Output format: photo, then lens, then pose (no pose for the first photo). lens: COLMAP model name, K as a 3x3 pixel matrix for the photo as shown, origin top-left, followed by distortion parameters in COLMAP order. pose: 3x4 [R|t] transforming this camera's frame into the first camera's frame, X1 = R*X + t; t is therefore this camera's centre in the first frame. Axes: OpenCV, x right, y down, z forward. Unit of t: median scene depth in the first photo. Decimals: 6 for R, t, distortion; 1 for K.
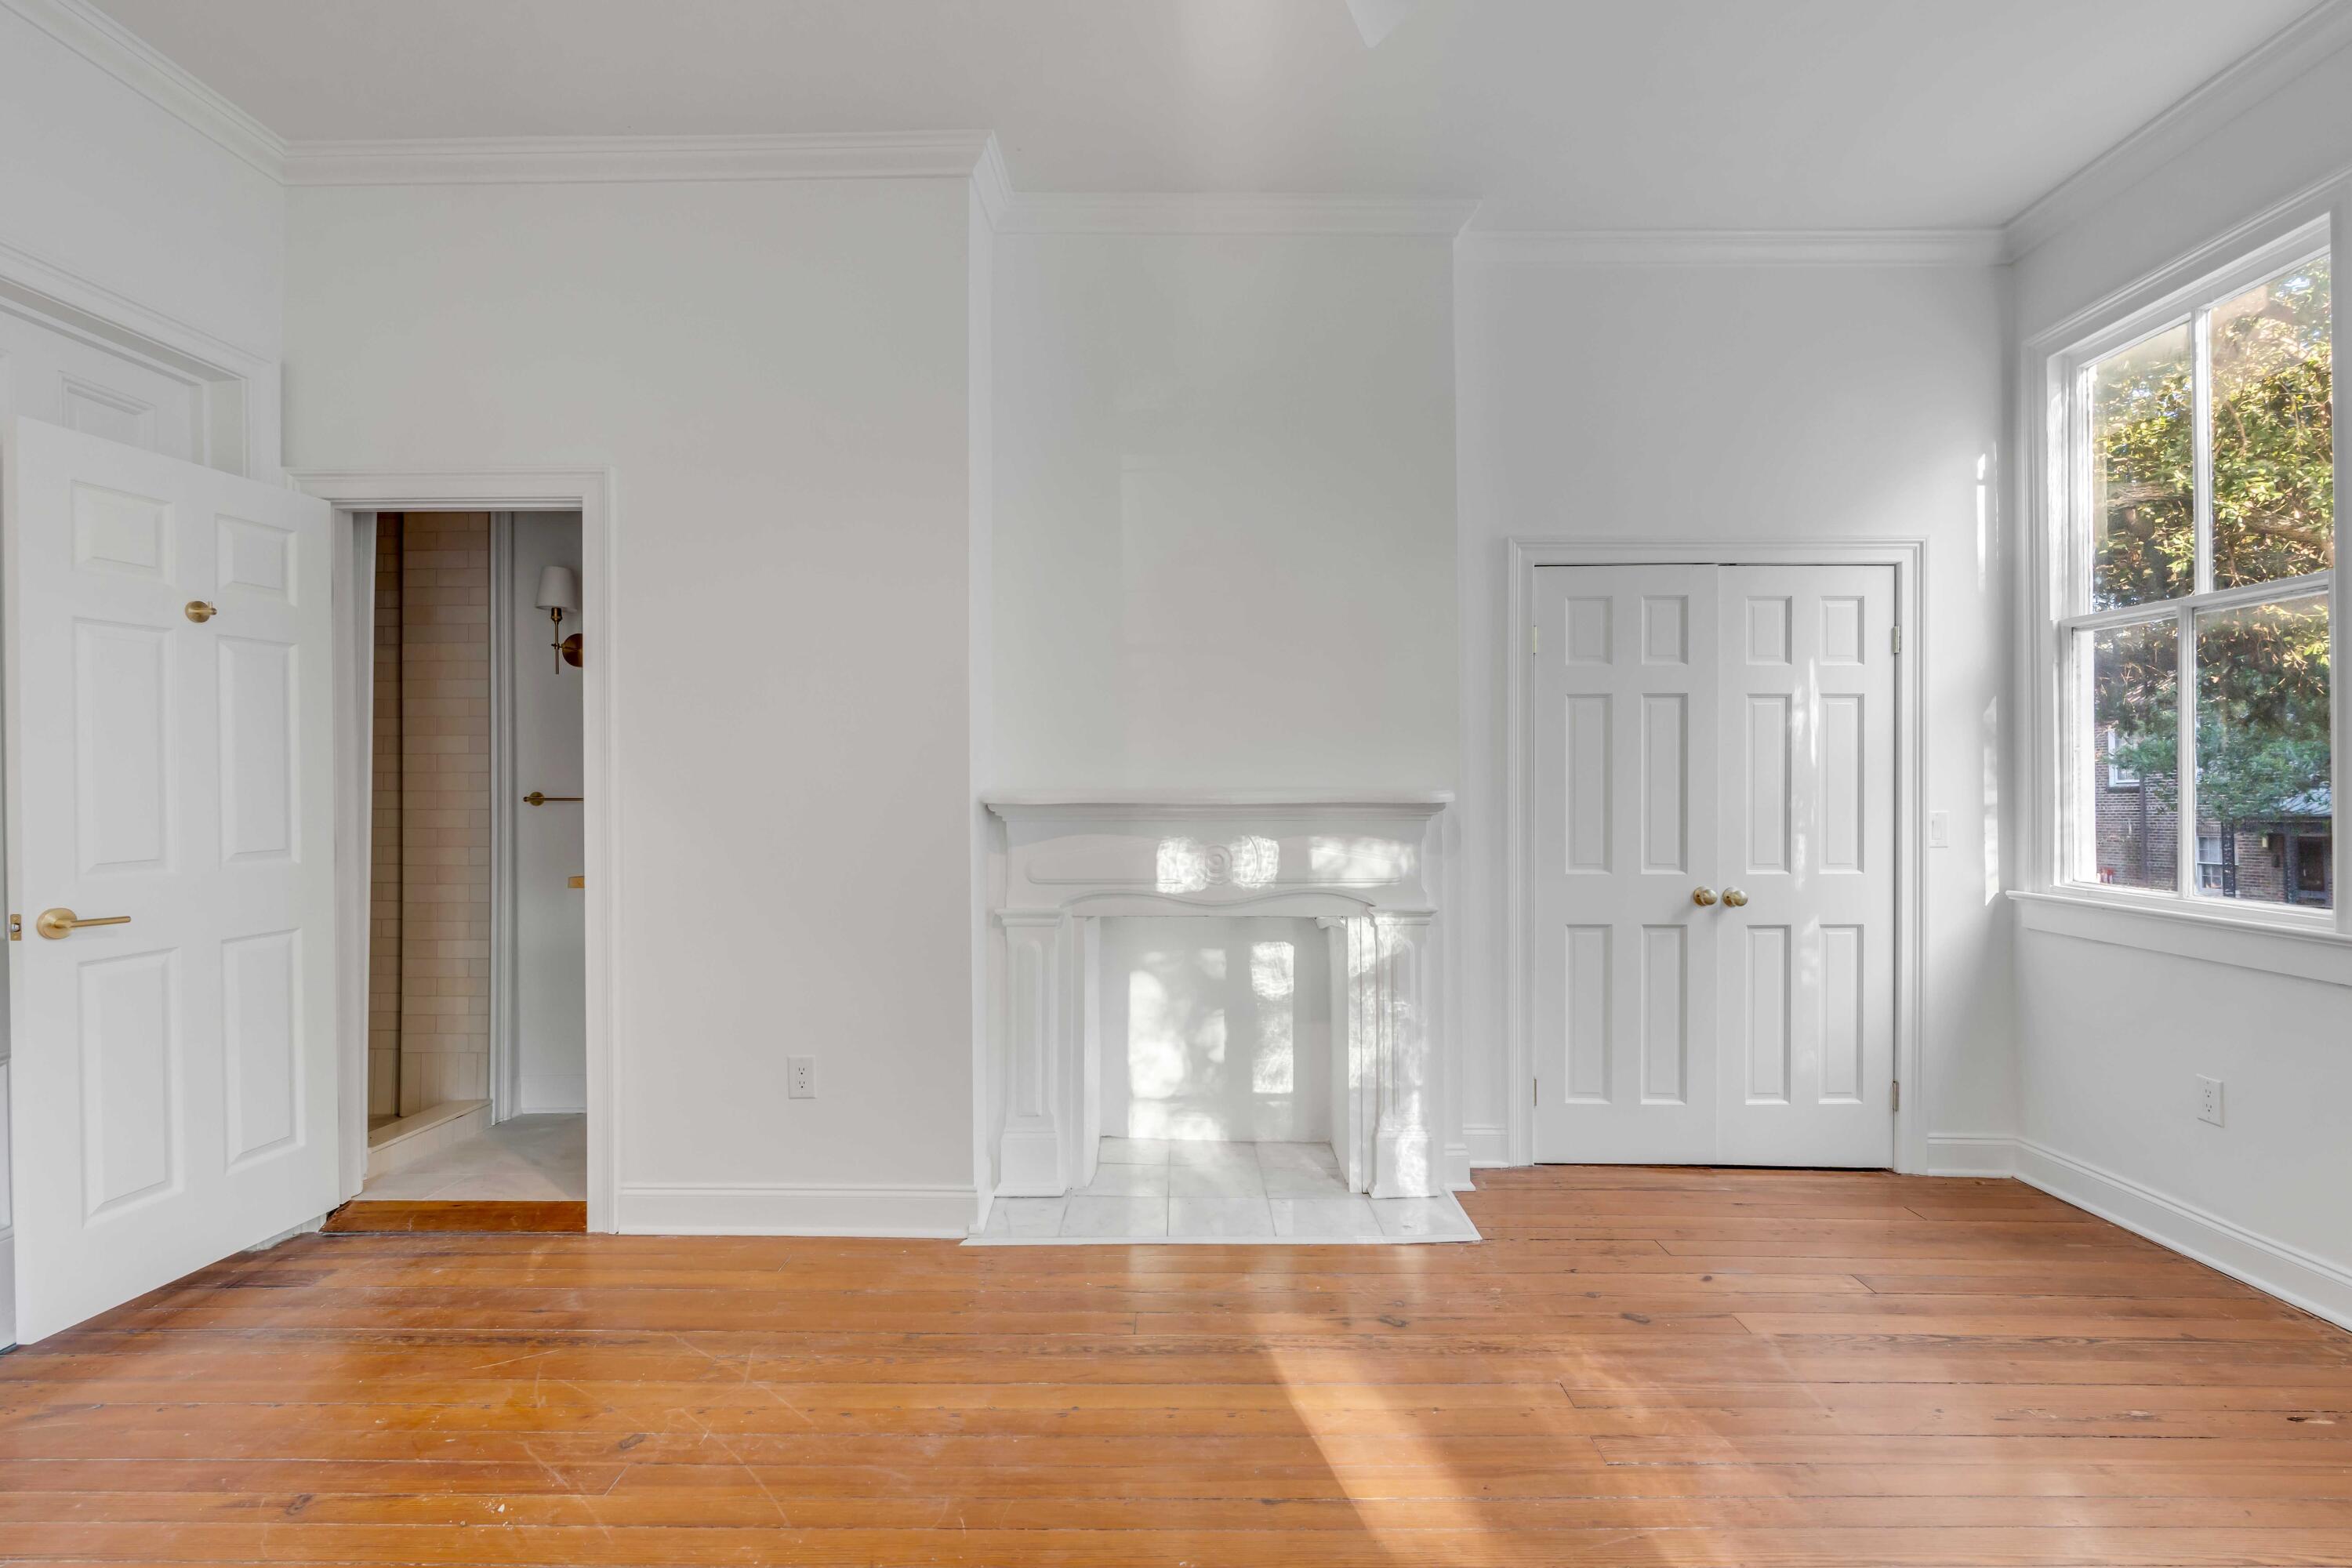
lens RADIAL K [[1071.0, 0, 1180.1], [0, 1071.0, 789.9], [0, 0, 1]] dist [-0.009341, -0.000106]
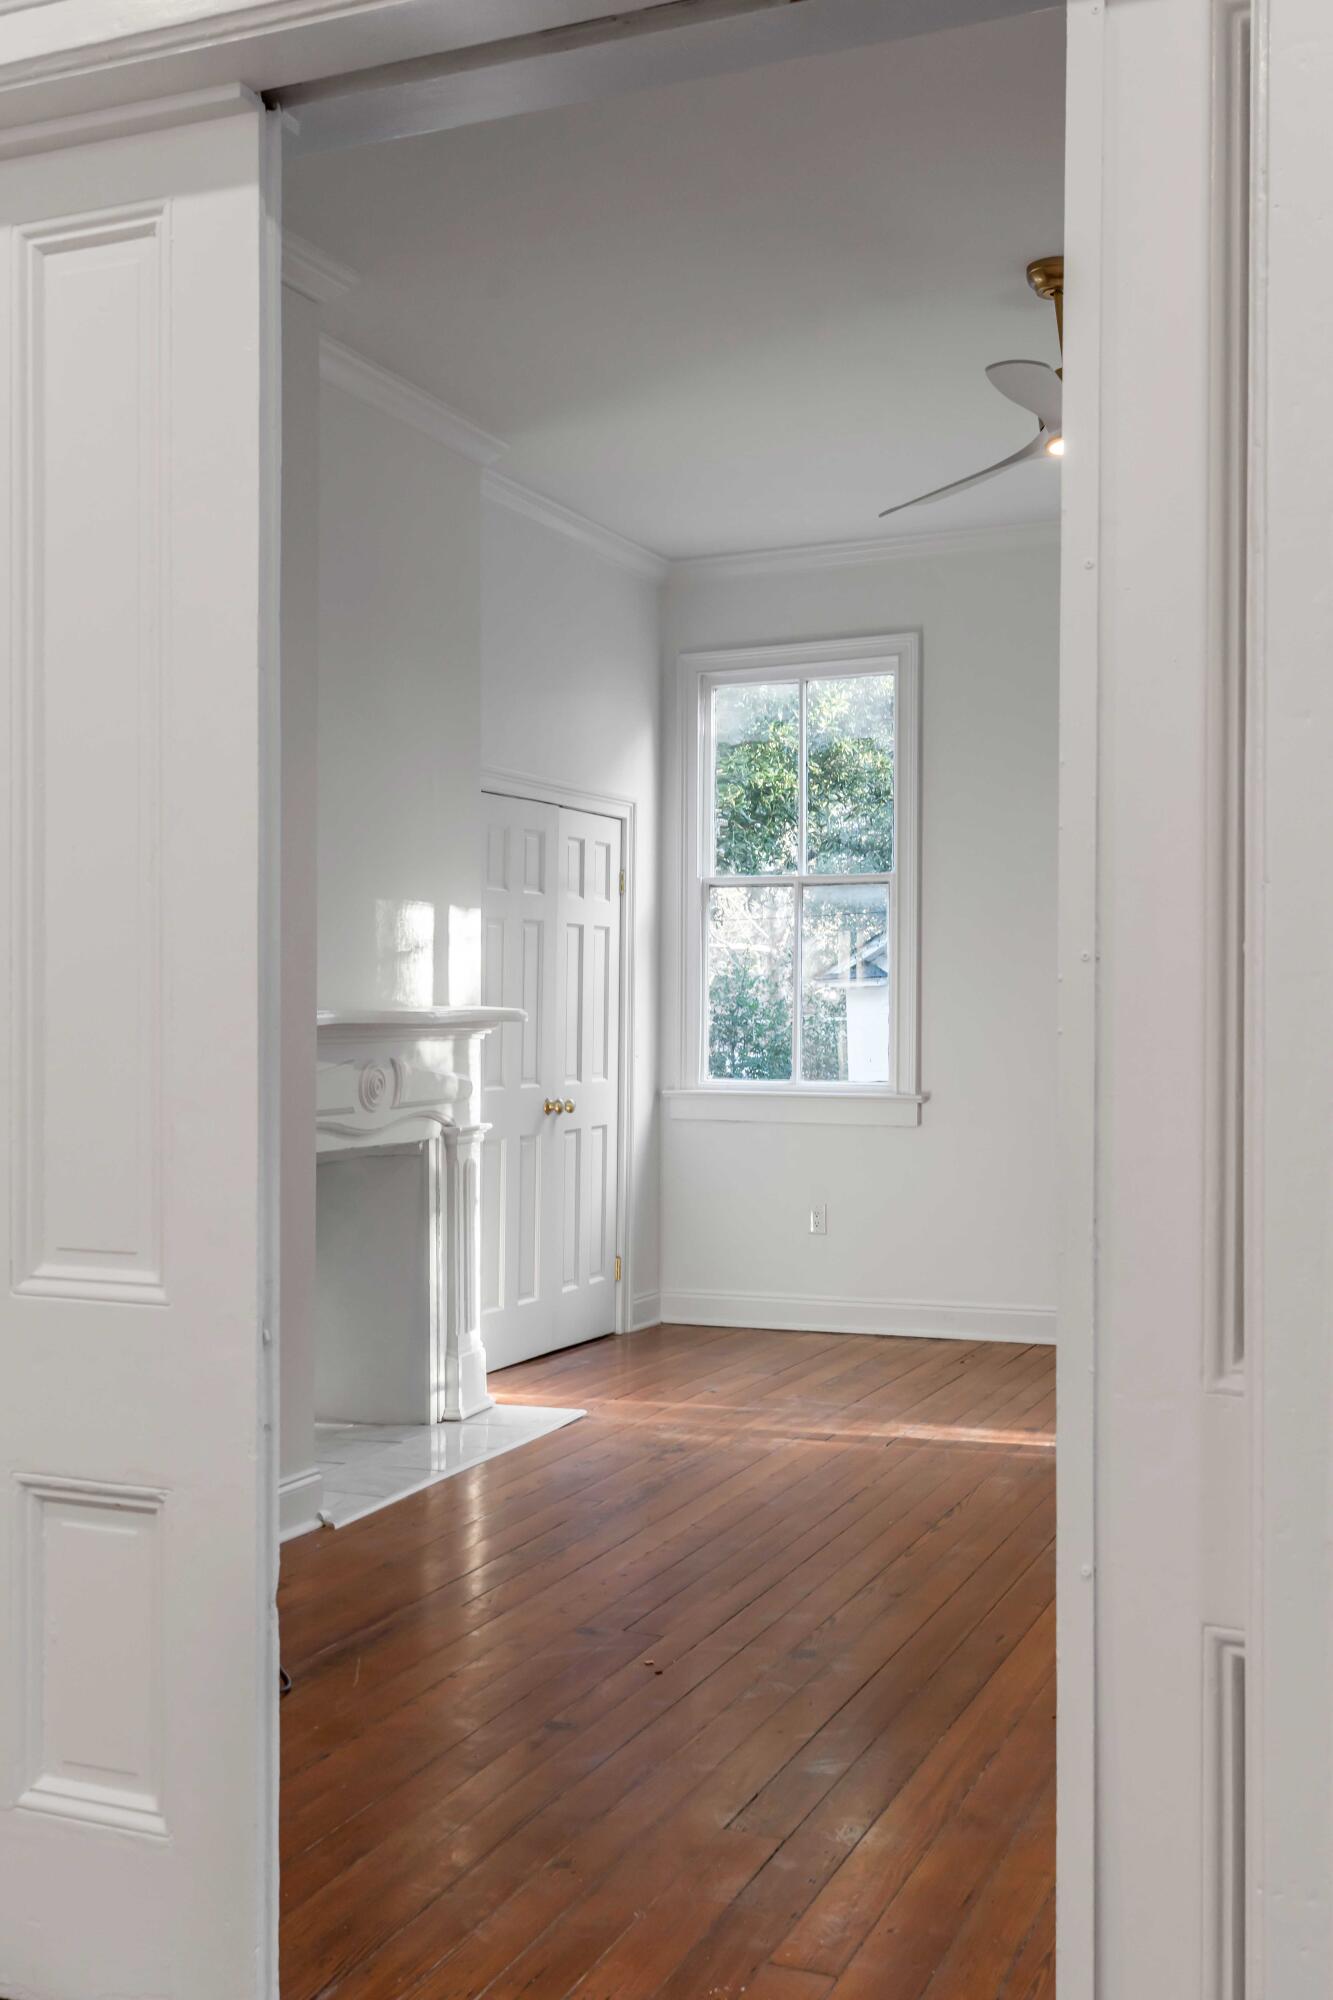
lens RADIAL K [[2000.9, 0, 652.3], [0, 2000.9, 938.9], [0, 0, 1]] dist [0.027123, 0.000000]
pose [[0.395864, 0.027695, 0.917891, -1.434491], [0.001555, 0.999523, -0.030828, -0.009084], [-0.918308, 0.013631, 0.395633, 0.090072]]
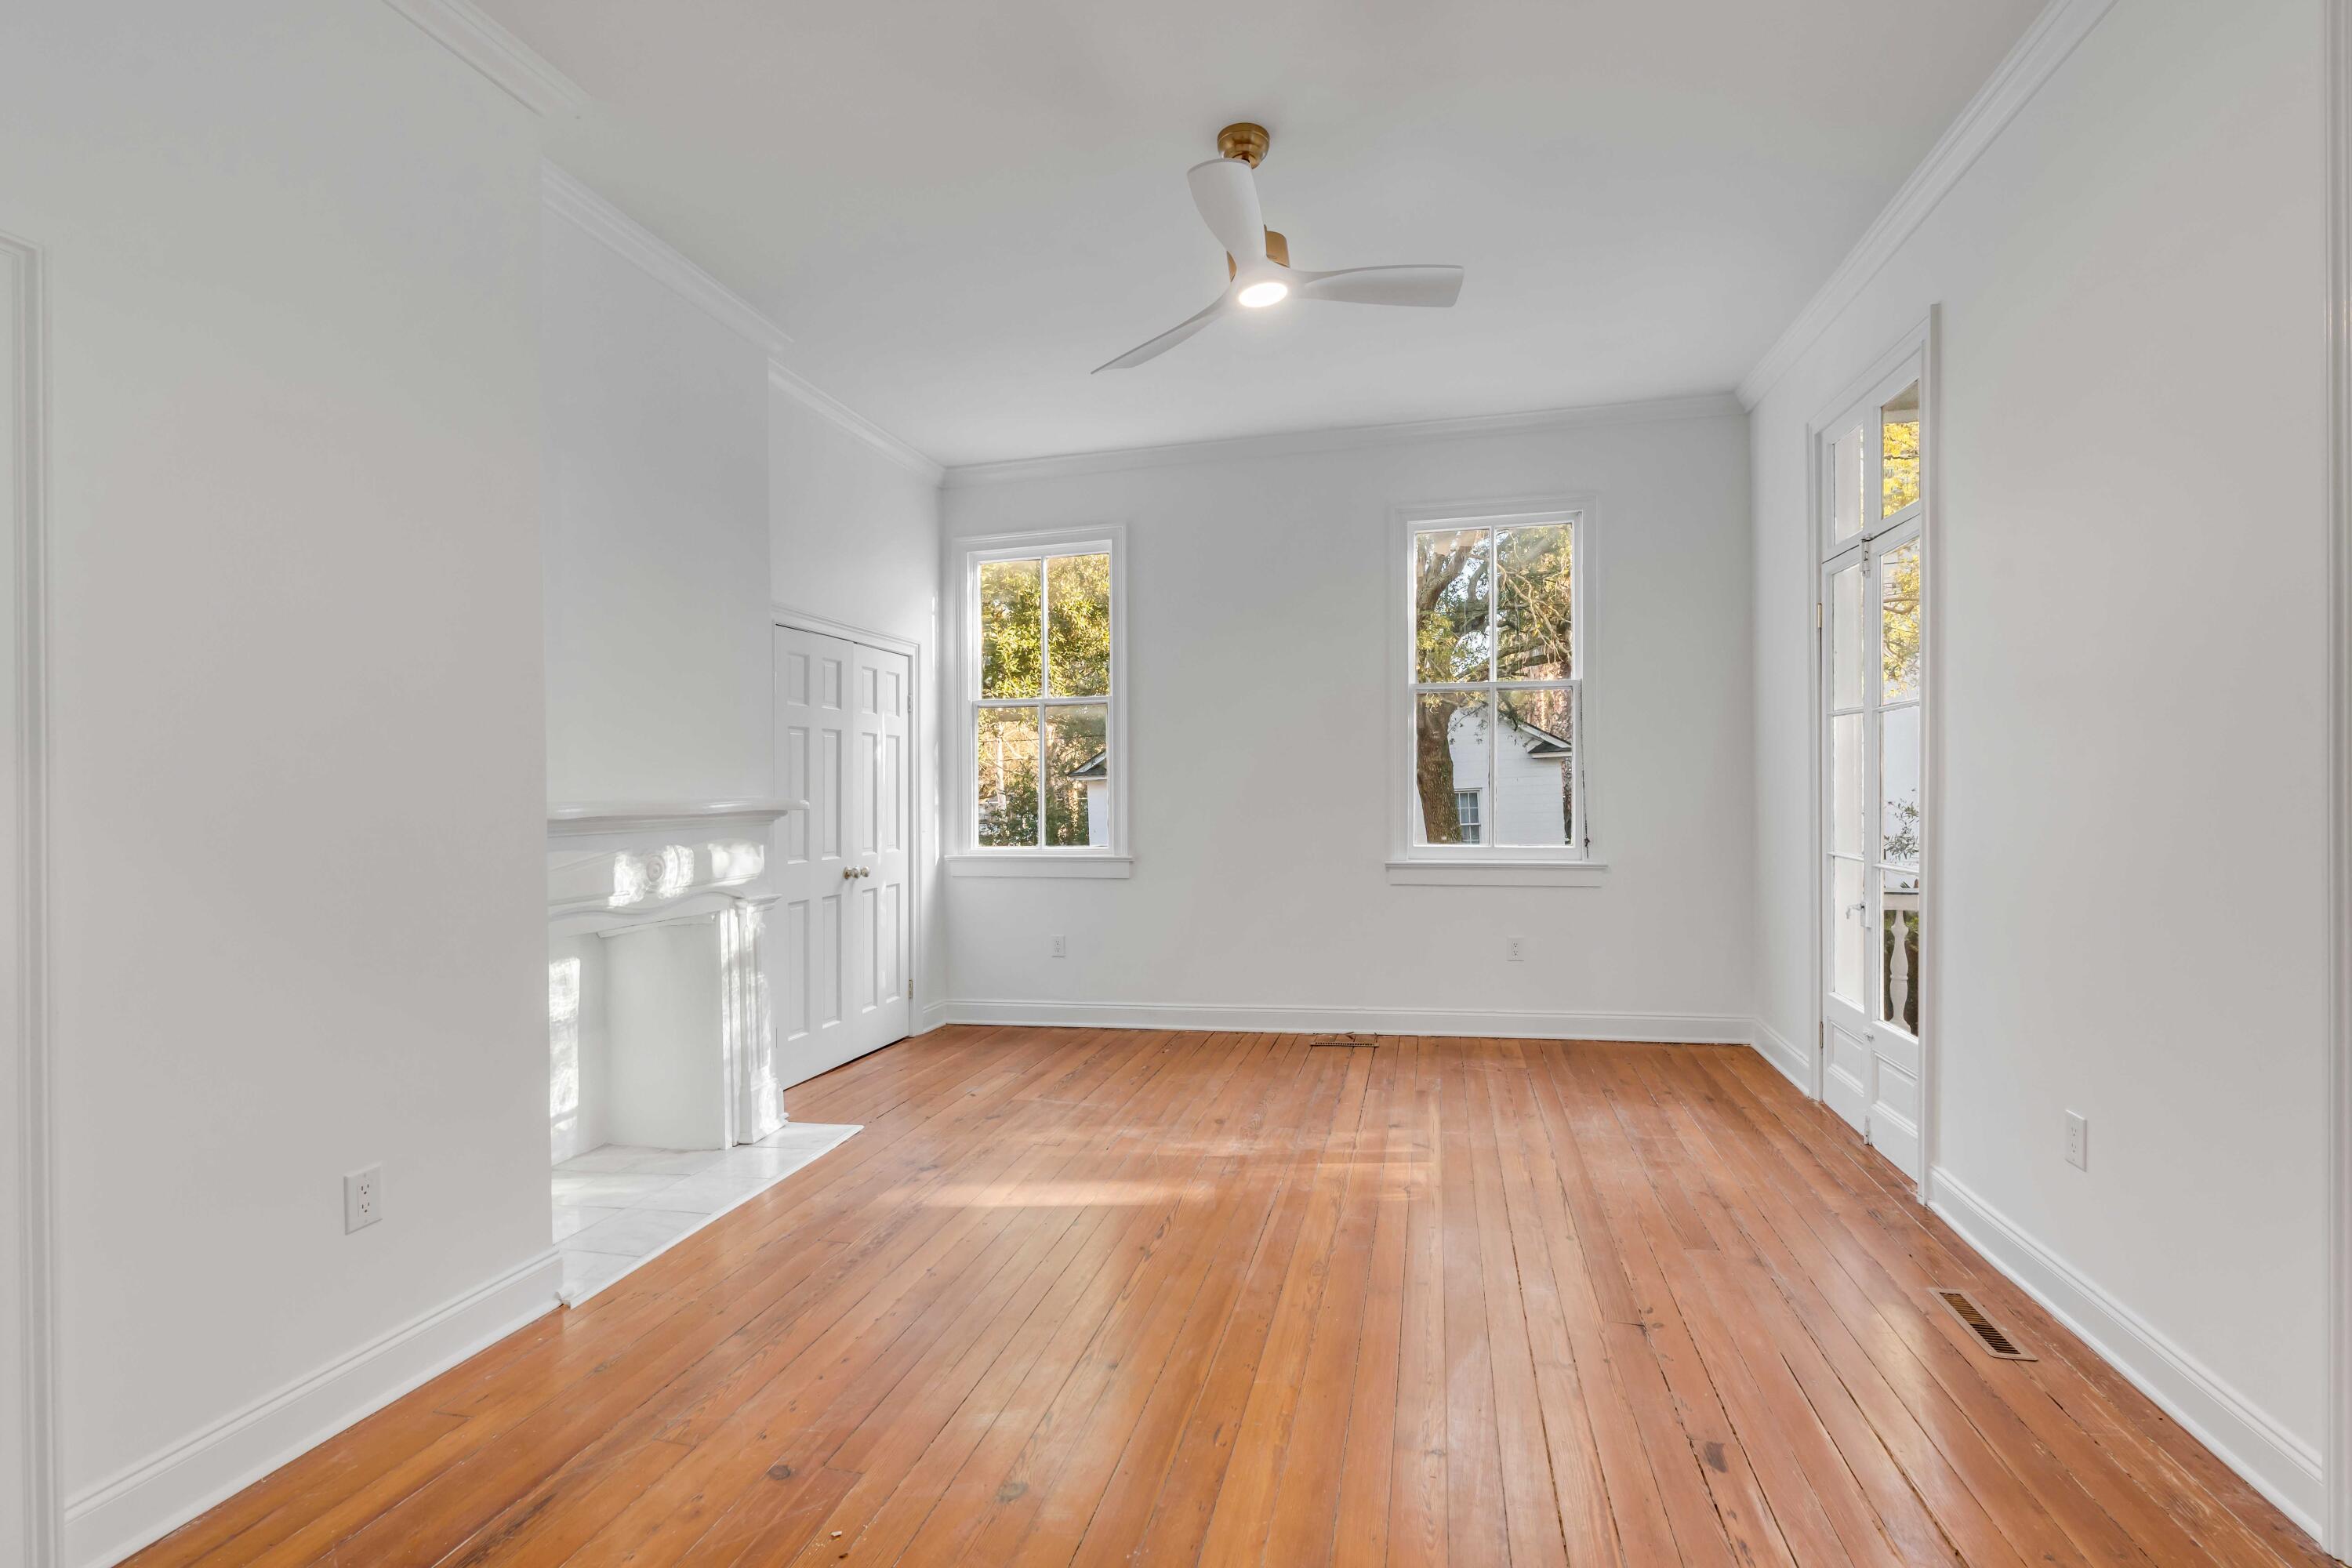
lens RADIAL K [[1094.7, 0, 1172.3], [0, 1094.7, 776.7], [0, 0, 1]] dist [-0.002915, 0.001430]
pose [[0.232623, 0.005812, 0.972550, -0.876758], [0.015492, 0.999833, -0.009681, -0.008438], [-0.972443, 0.017319, 0.232495, 0.248414]]
